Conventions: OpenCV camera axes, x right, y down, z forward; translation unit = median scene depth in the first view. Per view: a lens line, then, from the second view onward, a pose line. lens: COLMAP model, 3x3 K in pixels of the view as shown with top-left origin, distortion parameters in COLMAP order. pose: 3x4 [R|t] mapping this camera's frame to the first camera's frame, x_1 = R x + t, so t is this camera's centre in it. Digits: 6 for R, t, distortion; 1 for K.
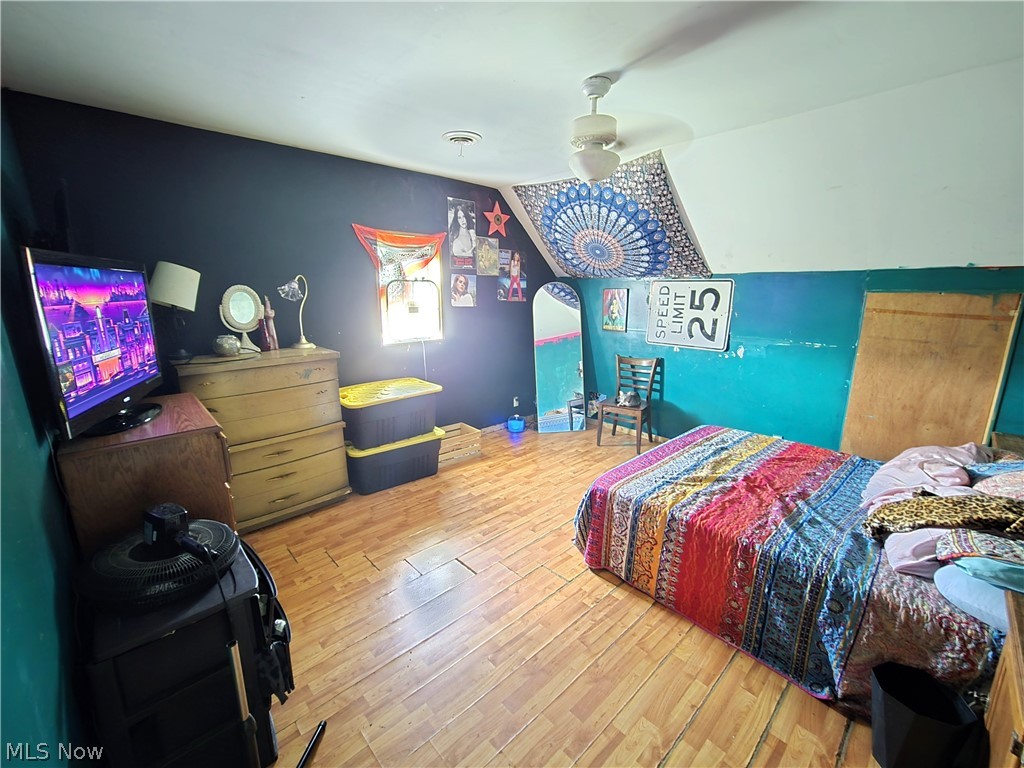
lens RADIAL K [[422.9, 0, 512.0], [0, 422.9, 384.0], [0, 0, 1]] dist [0.001508, 0.000092]
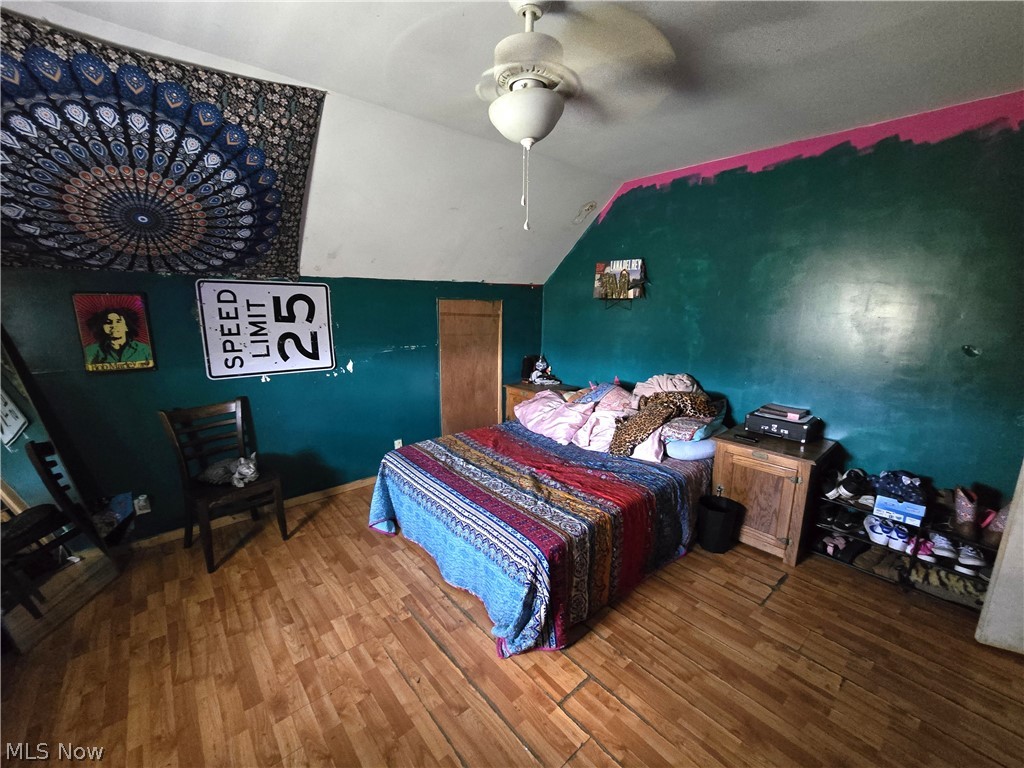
lens RADIAL K [[422.9, 0, 512.0], [0, 422.9, 384.0], [0, 0, 1]] dist [0.001508, 0.000092]
pose [[0.046722, -0.199580, 0.978767, -0.331679], [0.208172, 0.960269, 0.185871, -0.138466], [-0.976976, 0.195067, 0.086413, 0.616921]]
